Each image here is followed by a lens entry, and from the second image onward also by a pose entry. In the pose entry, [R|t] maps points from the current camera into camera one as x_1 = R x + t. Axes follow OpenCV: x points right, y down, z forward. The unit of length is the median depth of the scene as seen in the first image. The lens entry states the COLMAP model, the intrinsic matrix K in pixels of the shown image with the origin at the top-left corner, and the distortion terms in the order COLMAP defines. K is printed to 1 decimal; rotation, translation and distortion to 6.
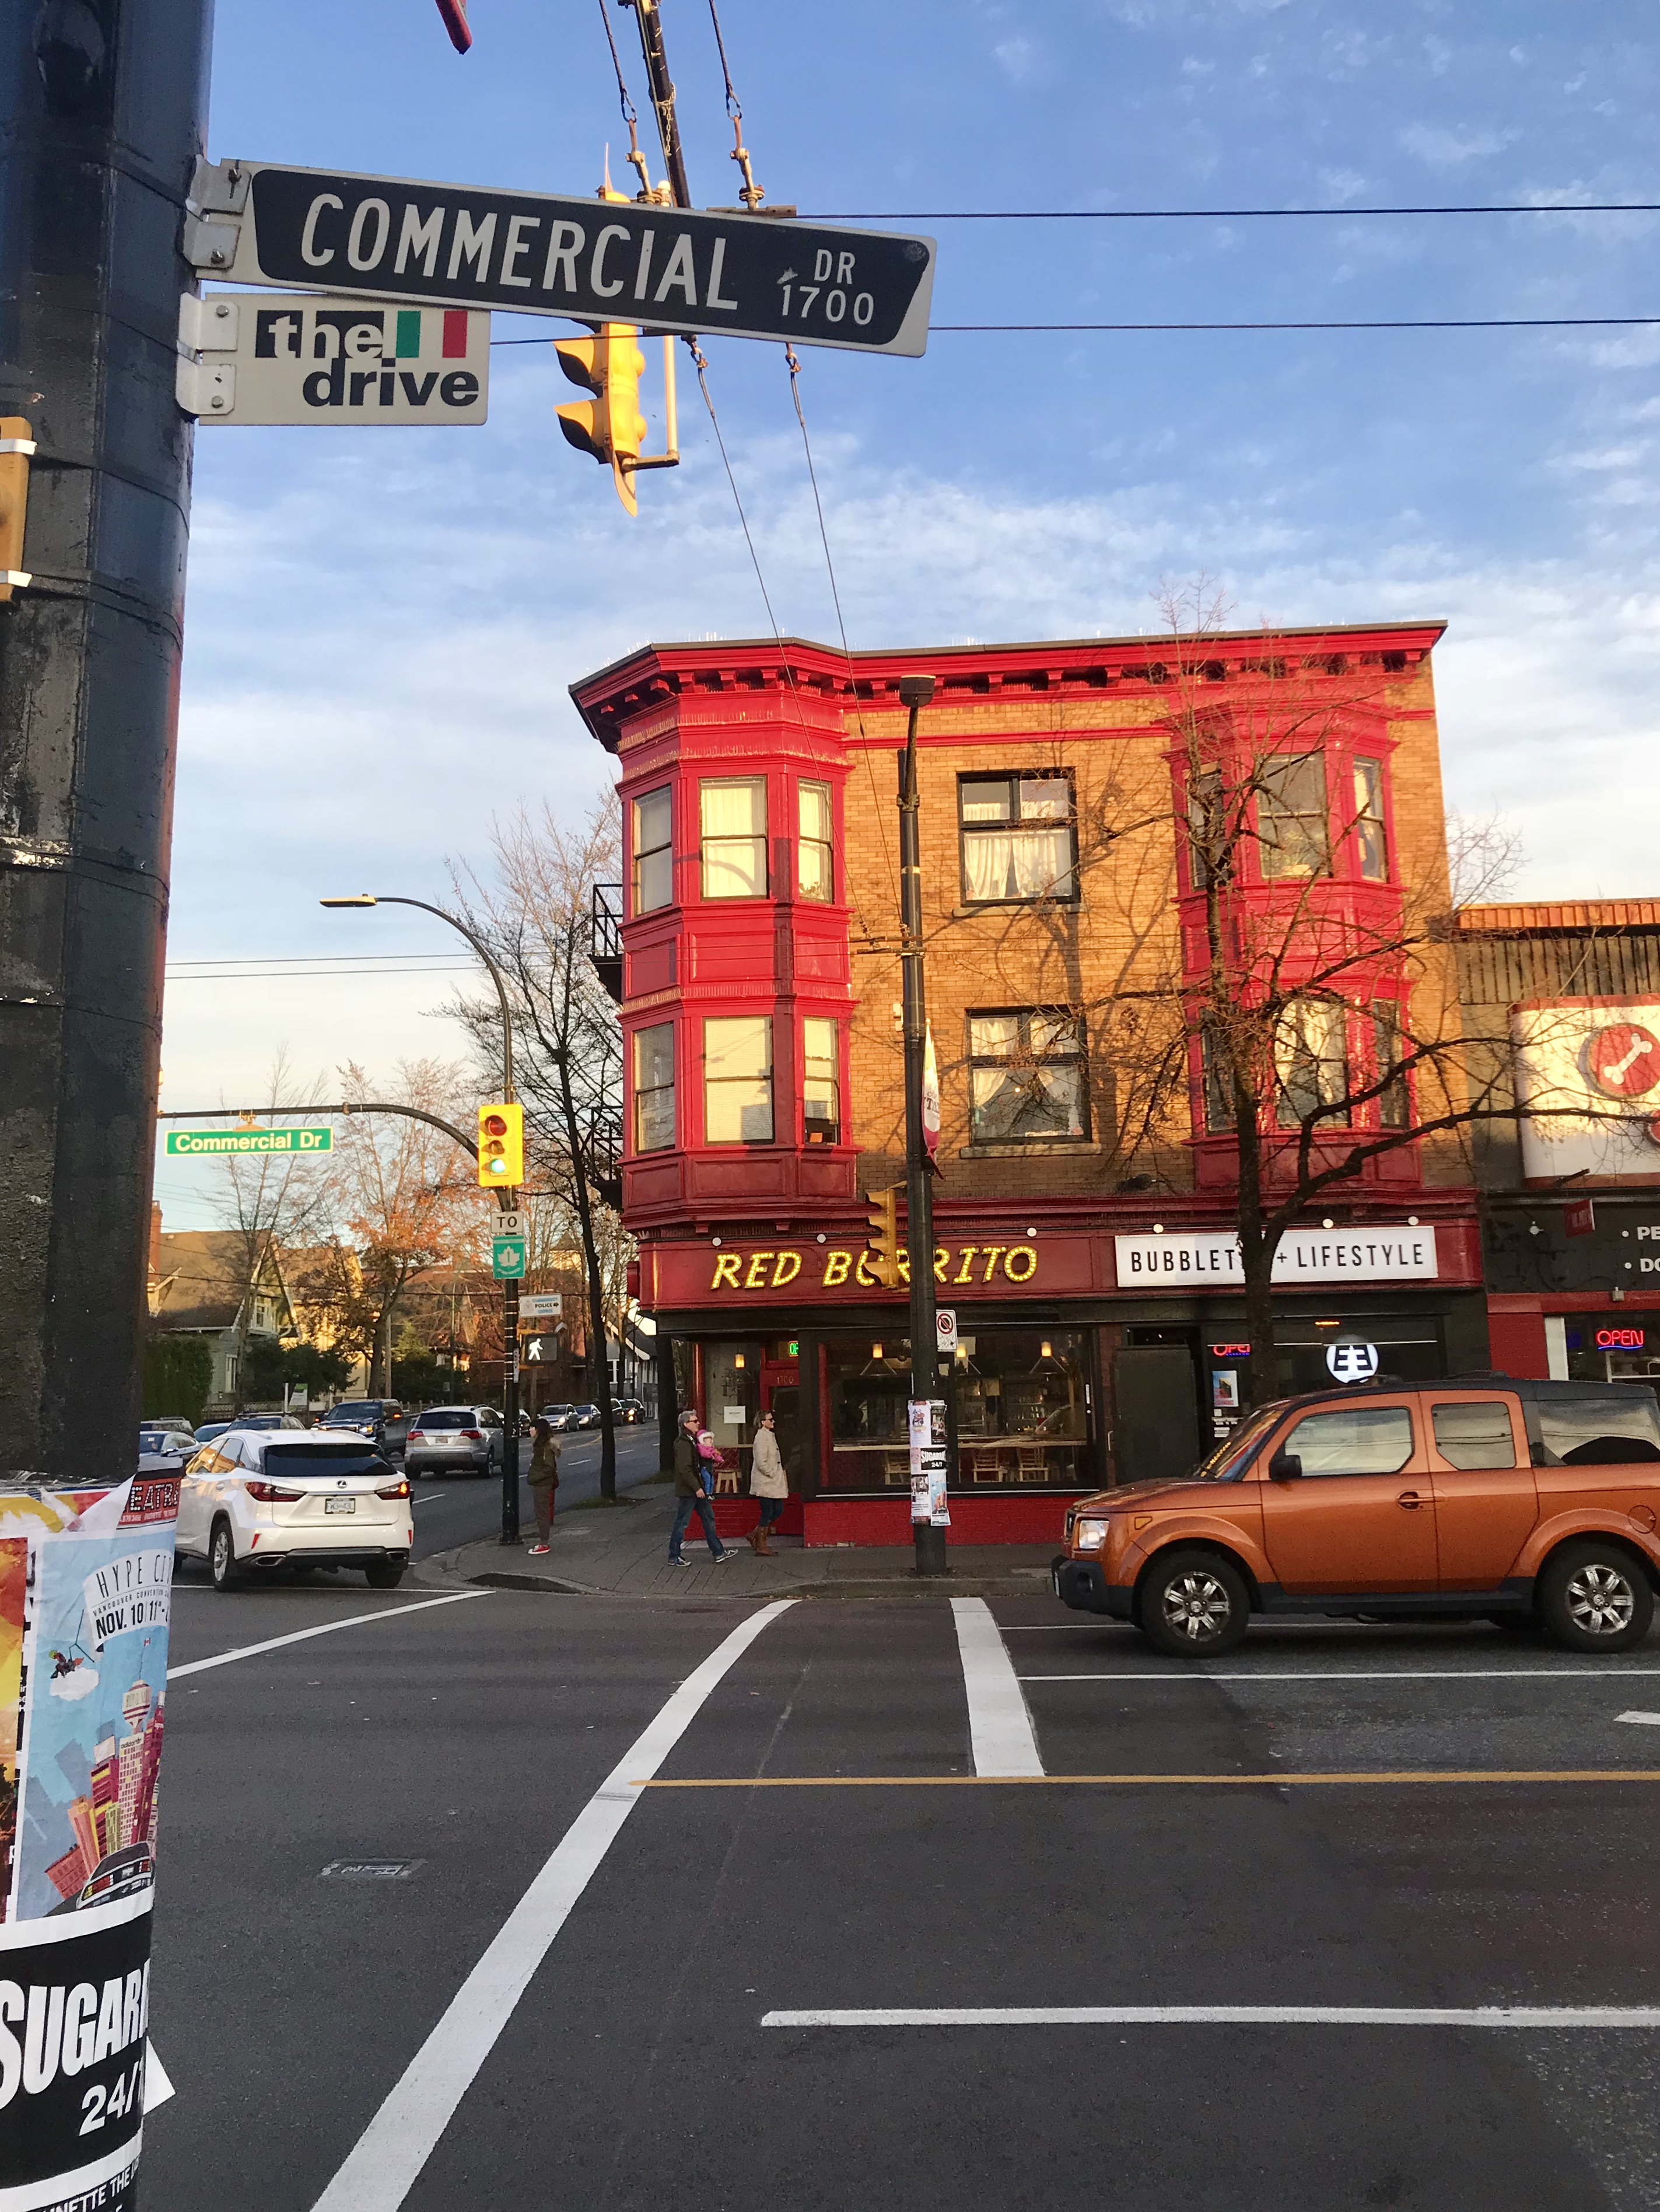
lens RADIAL K [[1753.7, 0, 830.0], [0, 1753.7, 1106.0], [0, 0, 1]] dist [0.049662, -0.076991]
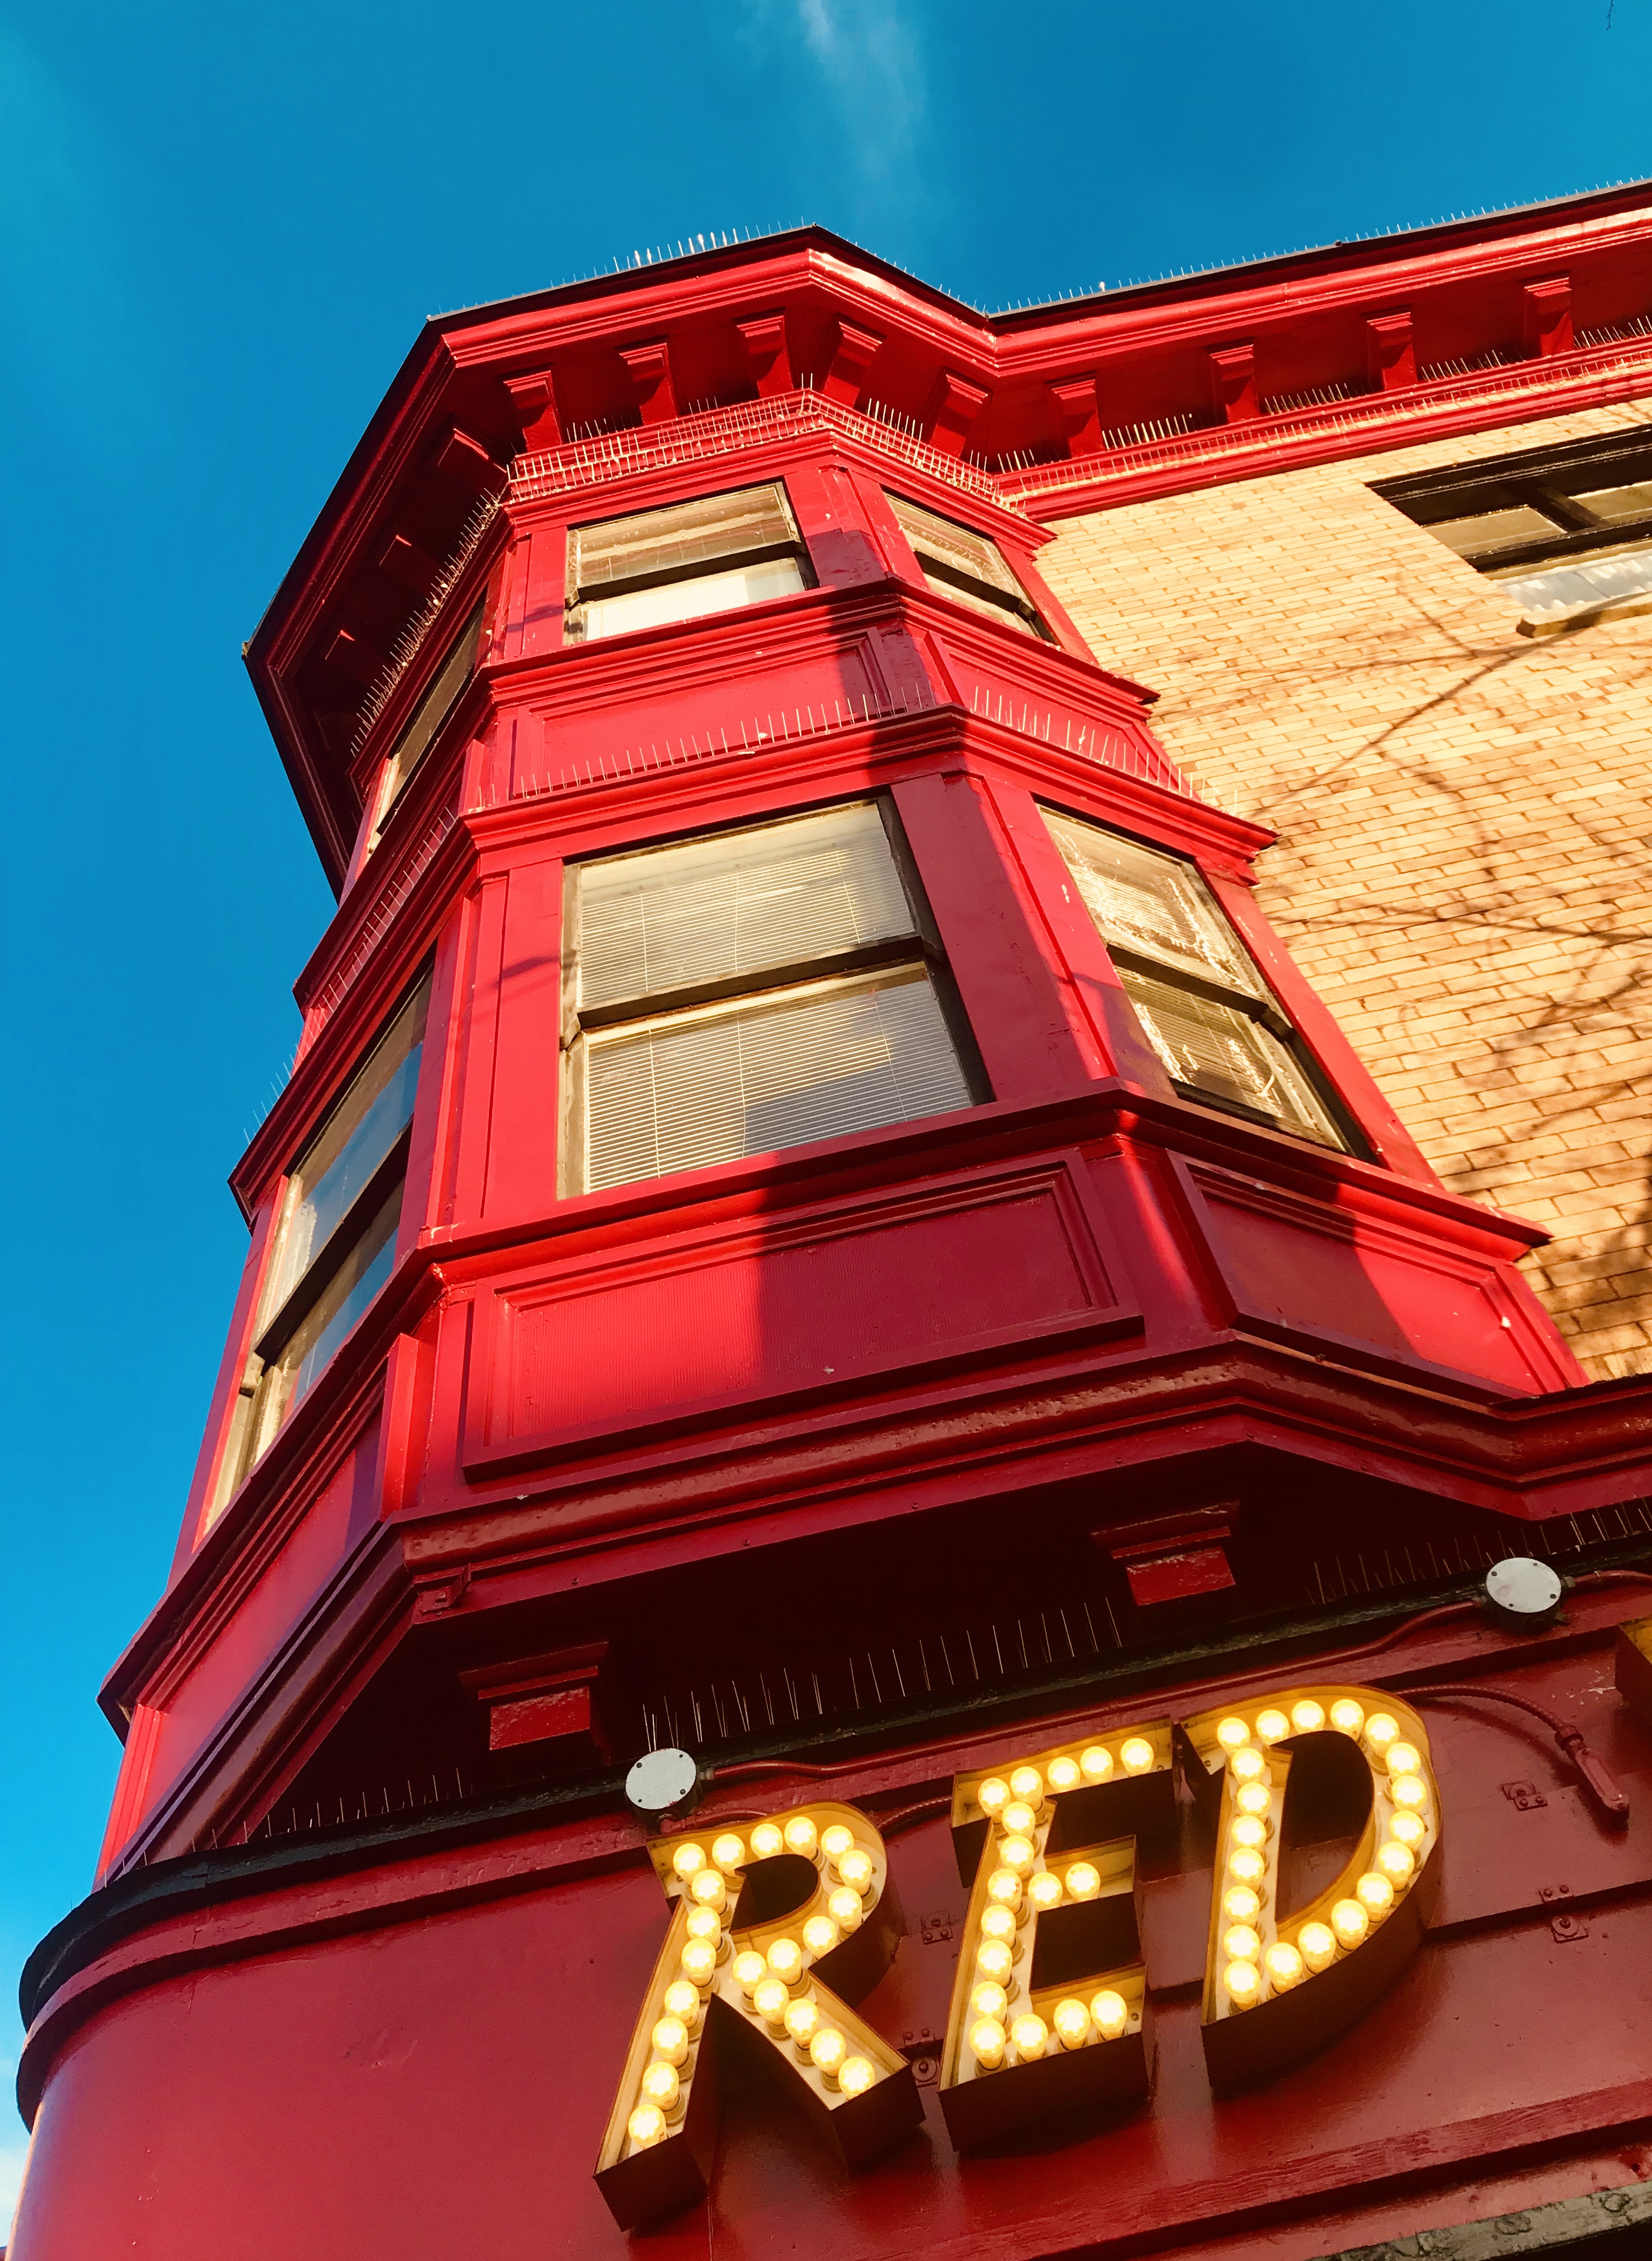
lens RADIAL K [[1932.7, 0, 882.8], [0, 1932.7, 1052.9], [0, 0, 1]] dist [0.011828, 0.008937]
pose [[0.986599, -0.160043, 0.031756, -0.045233], [0.129686, 0.651076, -0.747851, 0.142111], [0.099013, 0.741947, 0.663107, 0.863066]]
